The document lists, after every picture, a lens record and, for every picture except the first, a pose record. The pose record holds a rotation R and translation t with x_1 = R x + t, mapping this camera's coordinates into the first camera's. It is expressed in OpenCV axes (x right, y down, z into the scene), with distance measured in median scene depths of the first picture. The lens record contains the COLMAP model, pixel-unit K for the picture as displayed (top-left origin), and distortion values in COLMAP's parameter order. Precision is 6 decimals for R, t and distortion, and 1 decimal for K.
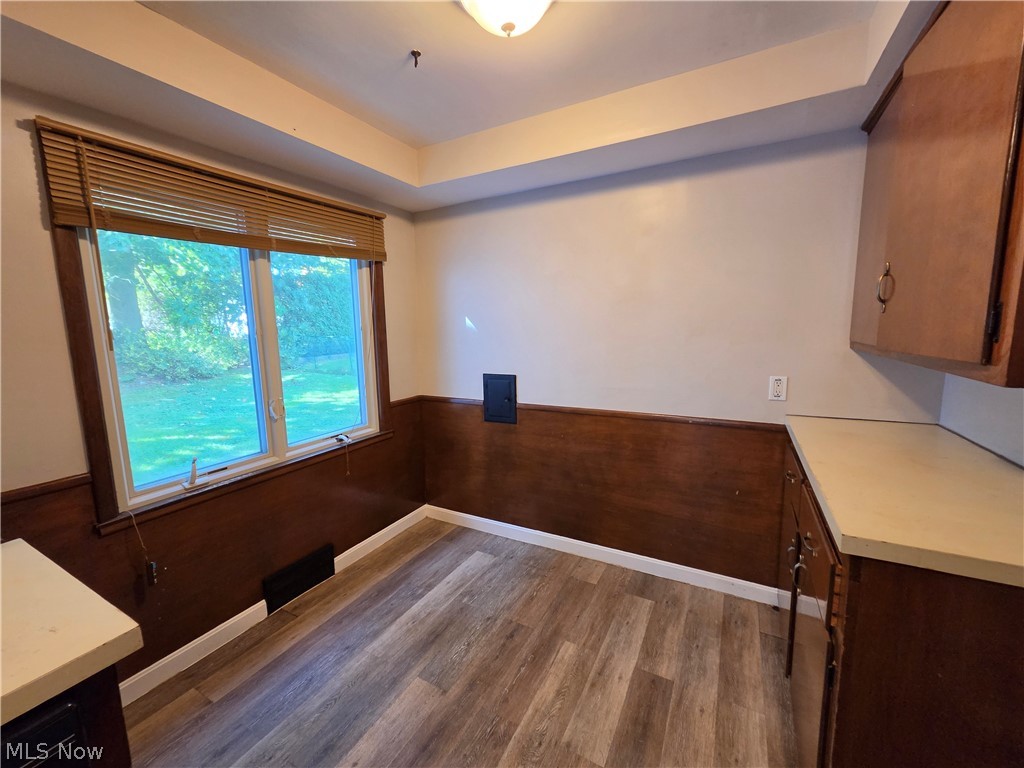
lens RADIAL K [[420.9, 0, 506.3], [0, 420.9, 382.4], [0, 0, 1]] dist [-0.000657, 0.000339]
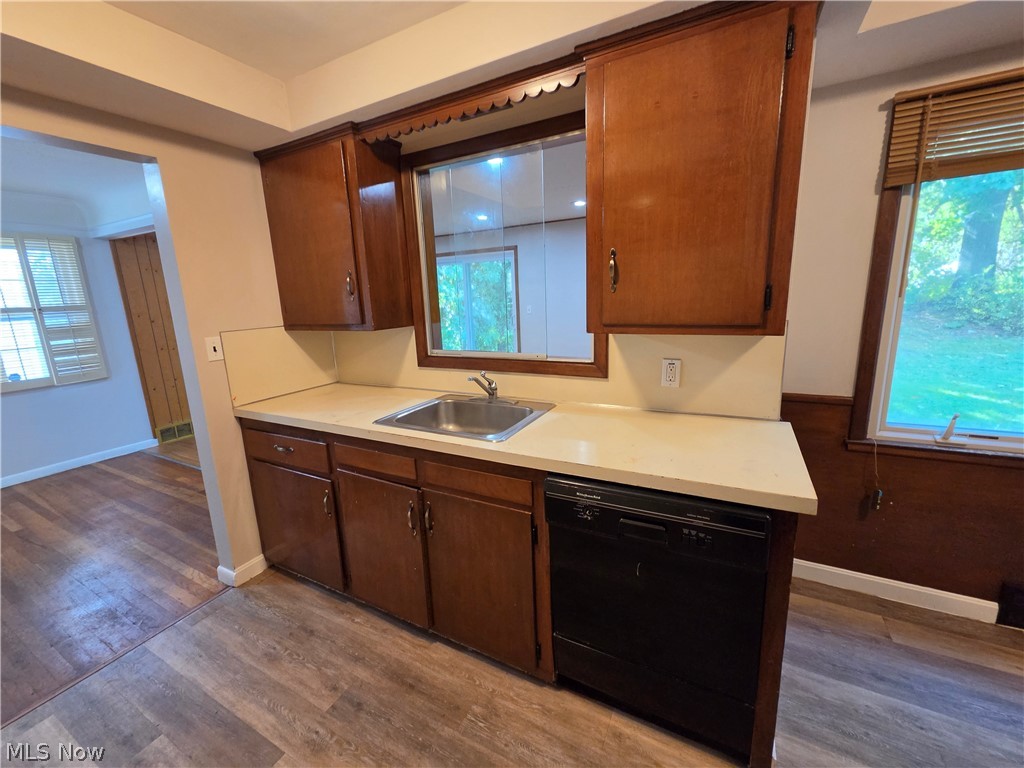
lens RADIAL K [[420.9, 0, 506.7], [0, 420.9, 381.4], [0, 0, 1]] dist [-0.000657, 0.000339]
pose [[0.013210, 0.221705, -0.975024, 0.165865], [-0.092981, 0.971157, 0.219566, -0.006074], [0.995580, 0.087759, 0.033443, -0.046497]]
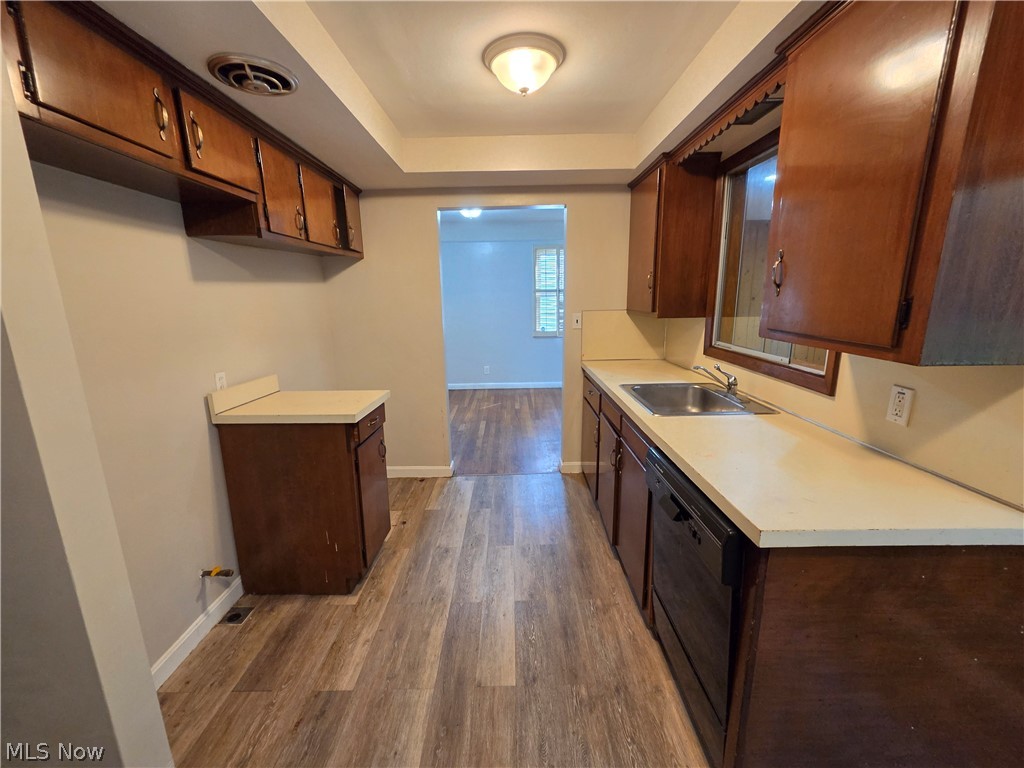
lens RADIAL K [[420.9, 0, 510.5], [0, 420.9, 385.2], [0, 0, 1]] dist [-0.000657, 0.000339]
pose [[-0.870597, 0.140745, -0.471435, 0.140482], [-0.029429, 0.941596, 0.335457, -0.175503], [0.491116, 0.305922, -0.815609, 1.077925]]
